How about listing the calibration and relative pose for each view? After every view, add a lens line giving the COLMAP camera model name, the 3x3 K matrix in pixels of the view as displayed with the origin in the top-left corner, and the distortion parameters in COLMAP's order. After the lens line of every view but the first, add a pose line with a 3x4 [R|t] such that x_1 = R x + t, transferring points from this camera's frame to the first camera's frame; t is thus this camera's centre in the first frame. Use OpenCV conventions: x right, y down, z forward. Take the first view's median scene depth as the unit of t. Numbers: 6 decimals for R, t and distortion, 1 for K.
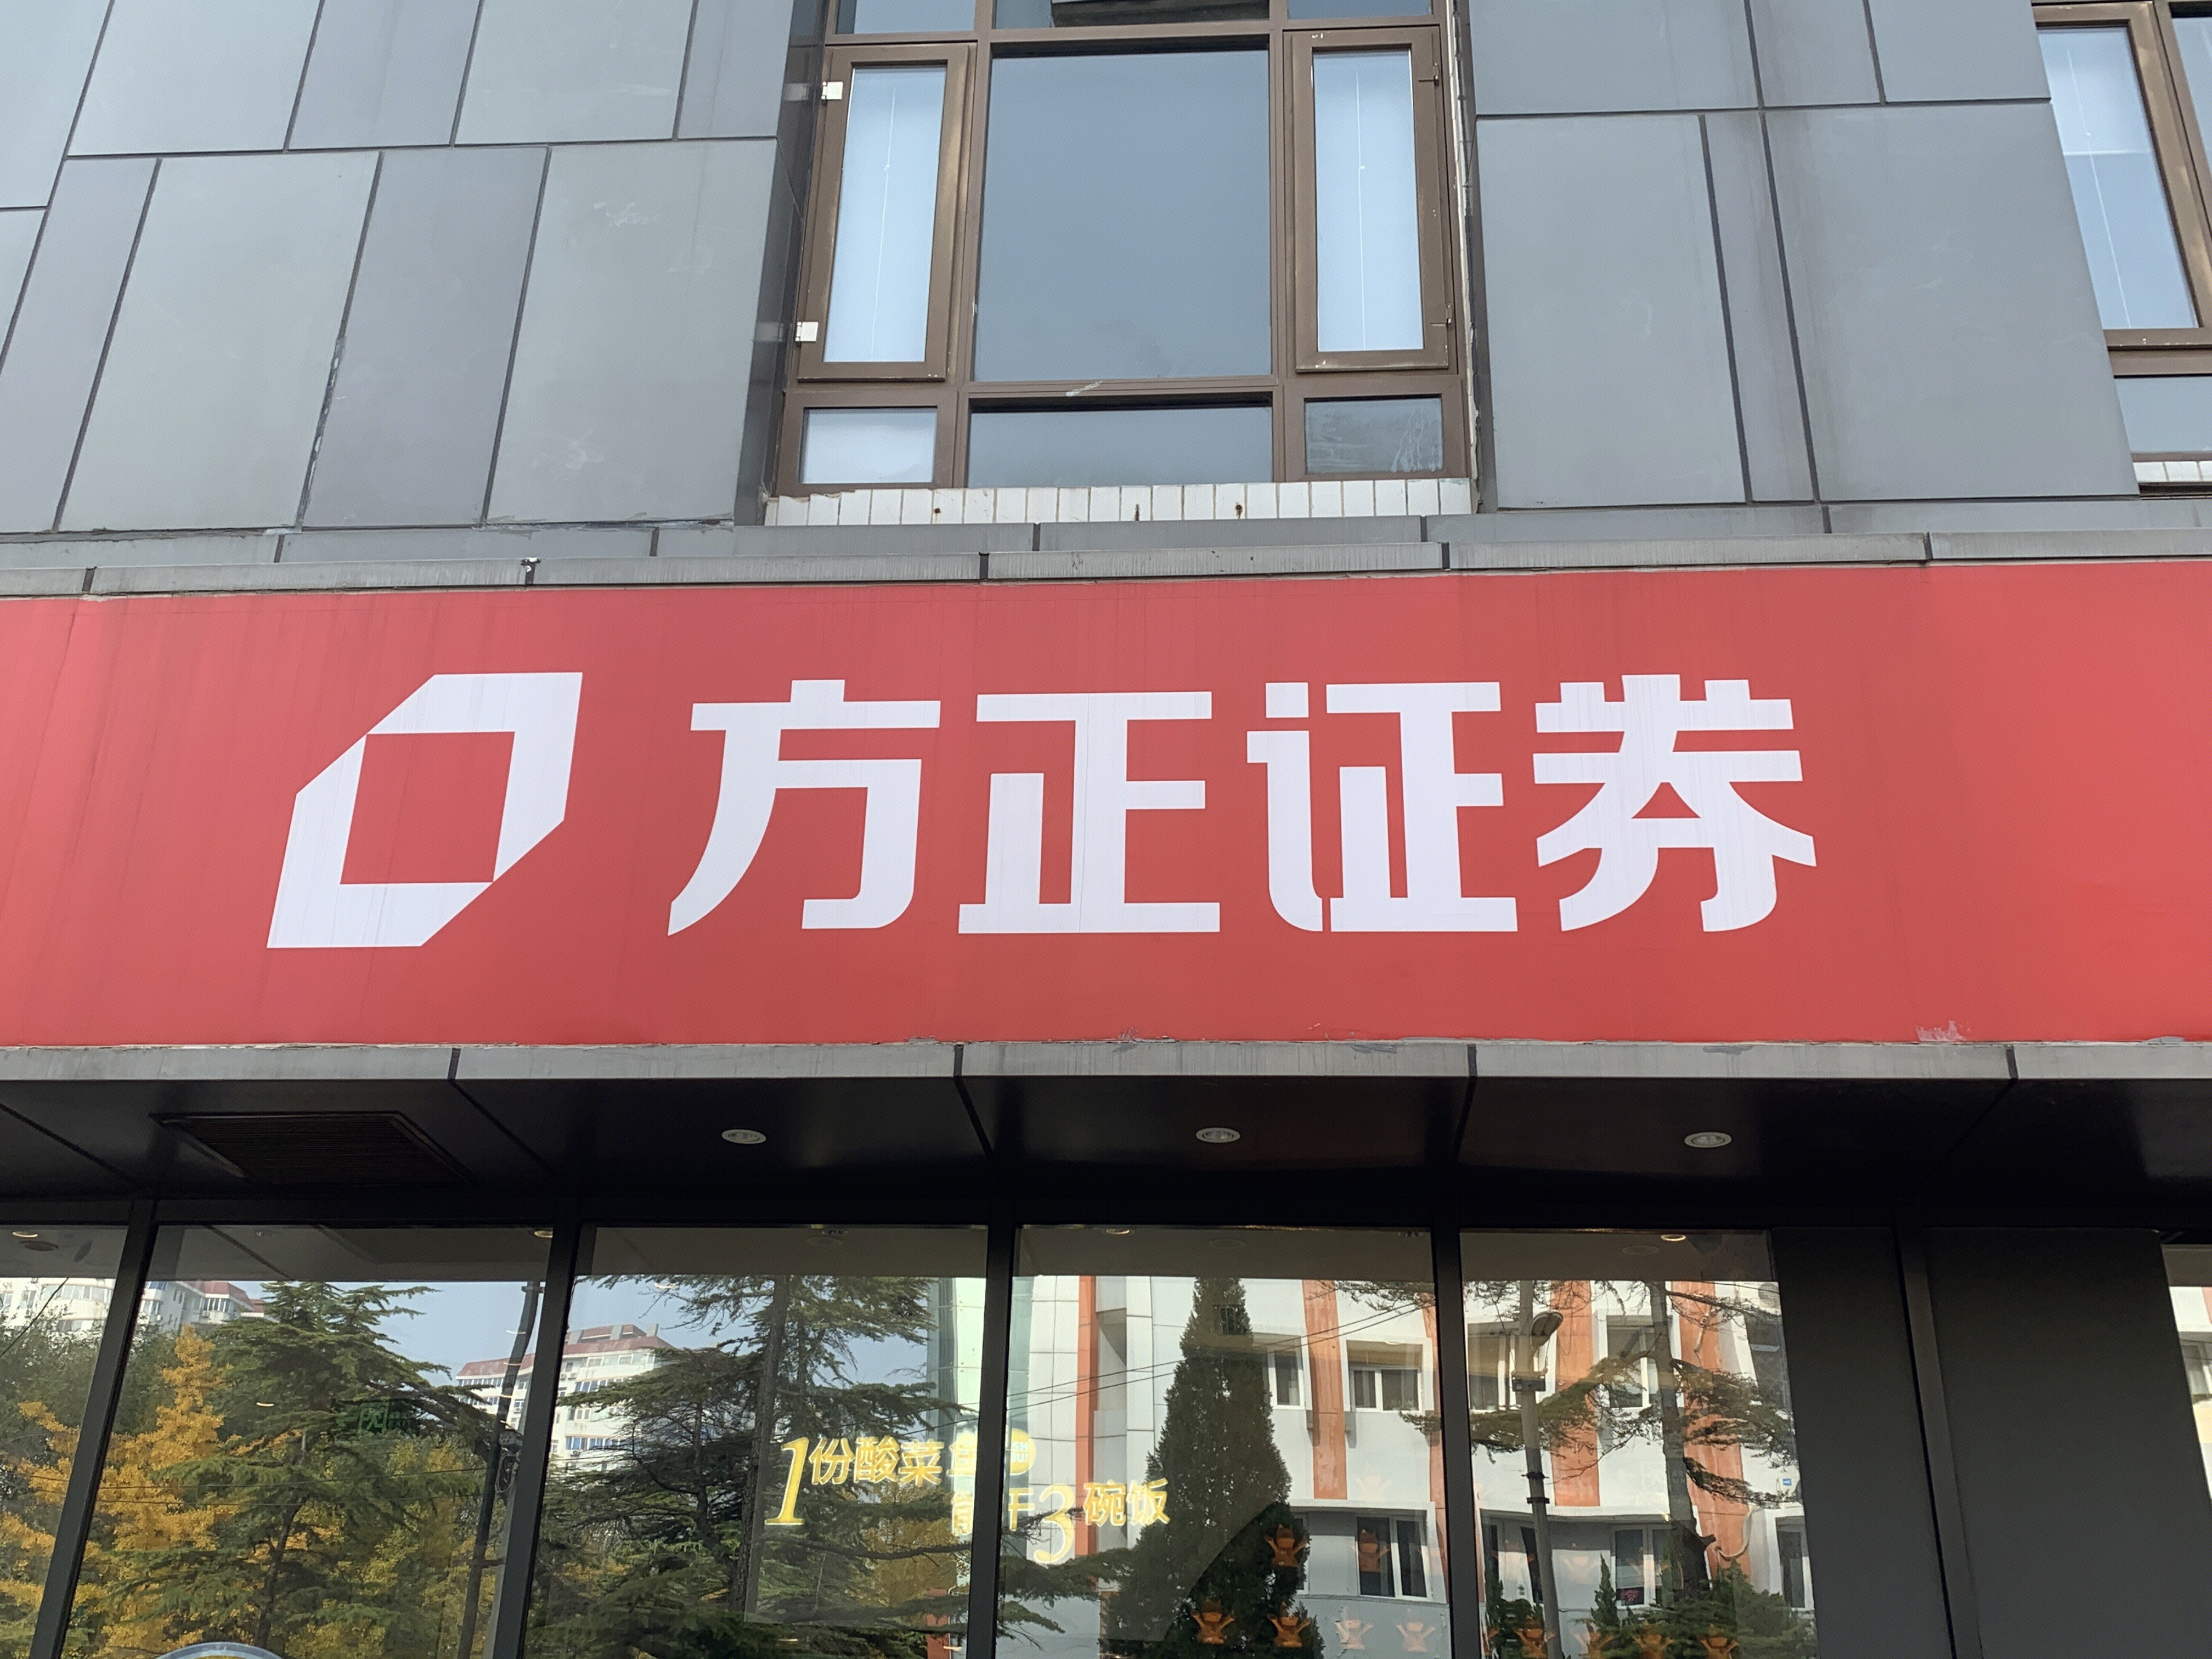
lens RADIAL K [[2108.1, 0, 1106.5], [0, 2108.1, 796.9], [0, 0, 1]] dist [0.108980, -0.314977]
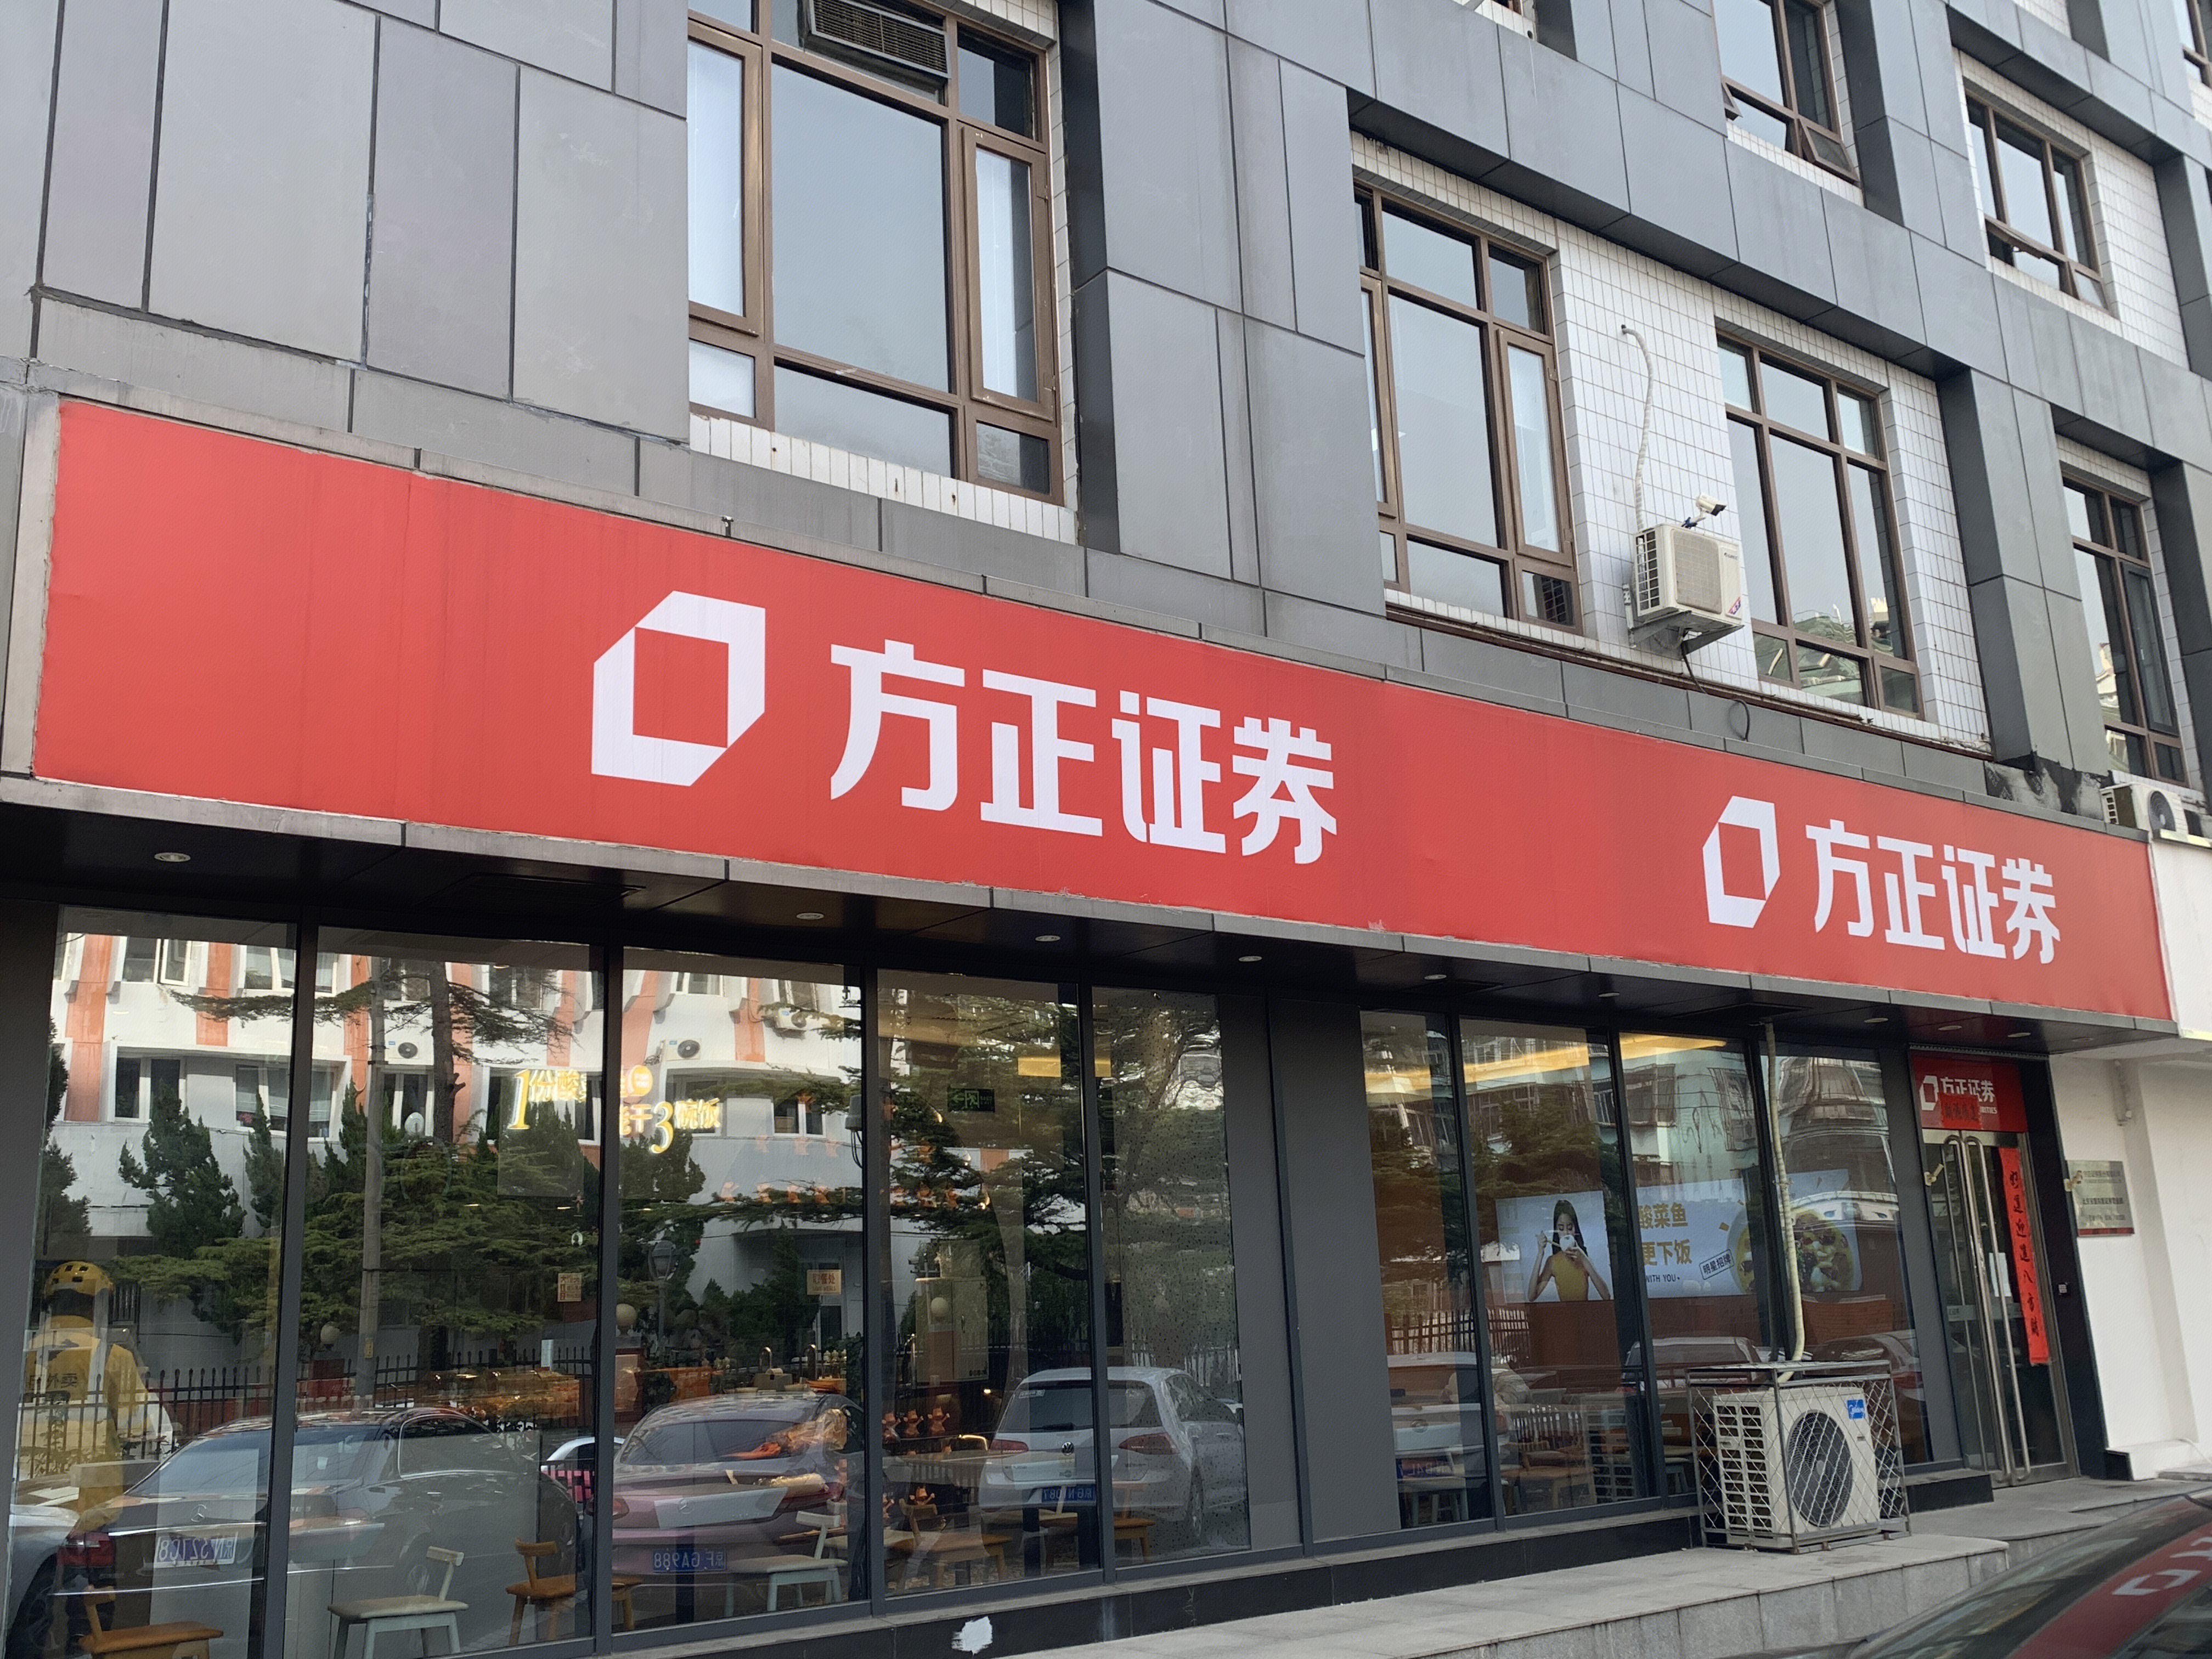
lens RADIAL K [[2081.3, 0, 1106.0], [0, 2081.3, 829.5], [0, 0, 1]] dist [0.008003, -0.007736]
pose [[0.744057, 0.102119, 0.660266, -1.066411], [-0.239464, 0.963354, 0.120858, -0.149542], [-0.623728, -0.248035, 0.741243, -0.297570]]
